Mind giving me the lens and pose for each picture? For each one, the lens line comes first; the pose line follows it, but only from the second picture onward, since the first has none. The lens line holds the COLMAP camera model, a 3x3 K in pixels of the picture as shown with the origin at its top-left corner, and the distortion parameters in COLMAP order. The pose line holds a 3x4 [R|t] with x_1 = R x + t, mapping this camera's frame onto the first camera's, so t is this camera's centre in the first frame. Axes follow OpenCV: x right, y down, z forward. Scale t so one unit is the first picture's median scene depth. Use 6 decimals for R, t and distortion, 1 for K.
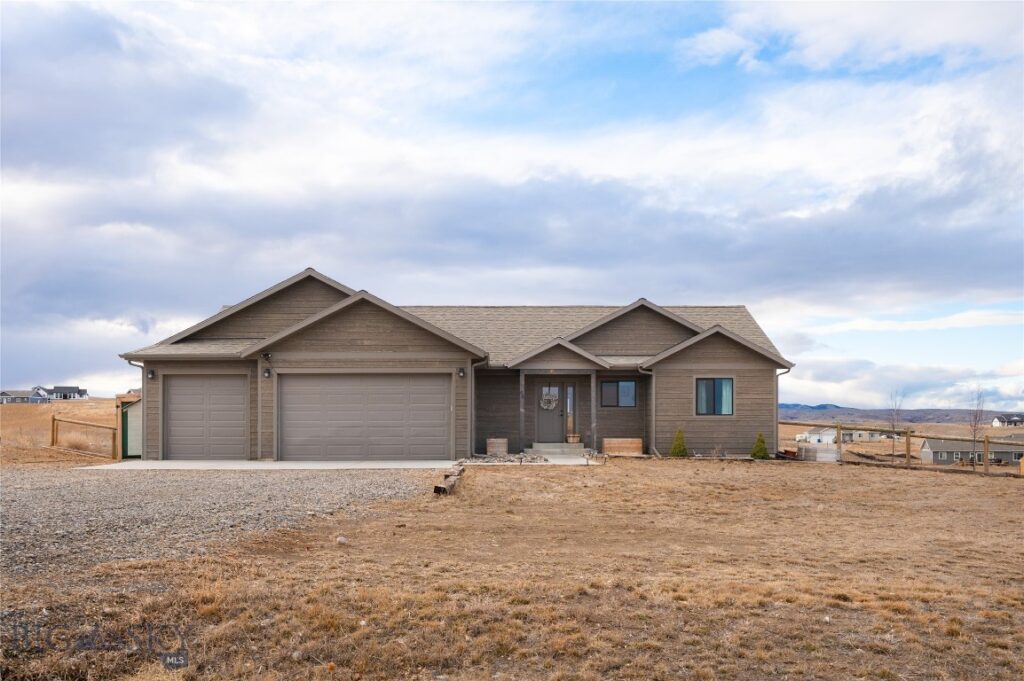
lens RADIAL K [[910.8, 0, 512.0], [0, 910.8, 340.5], [0, 0, 1]] dist [0.000521, 0.000126]
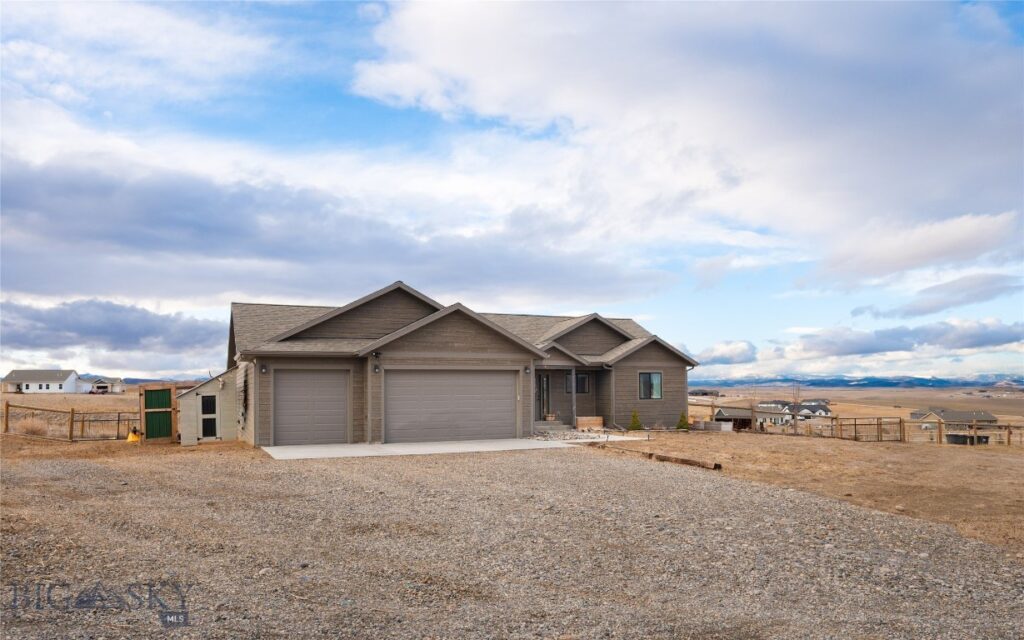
lens RADIAL K [[748.9, 0, 512.0], [0, 748.9, 320.0], [0, 0, 1]] dist [-0.001056, -0.000441]
pose [[0.911360, 0.033449, 0.410249, -0.445352], [-0.031340, 0.999438, -0.011866, -0.019066], [-0.410415, -0.002043, 0.911897, 0.038373]]
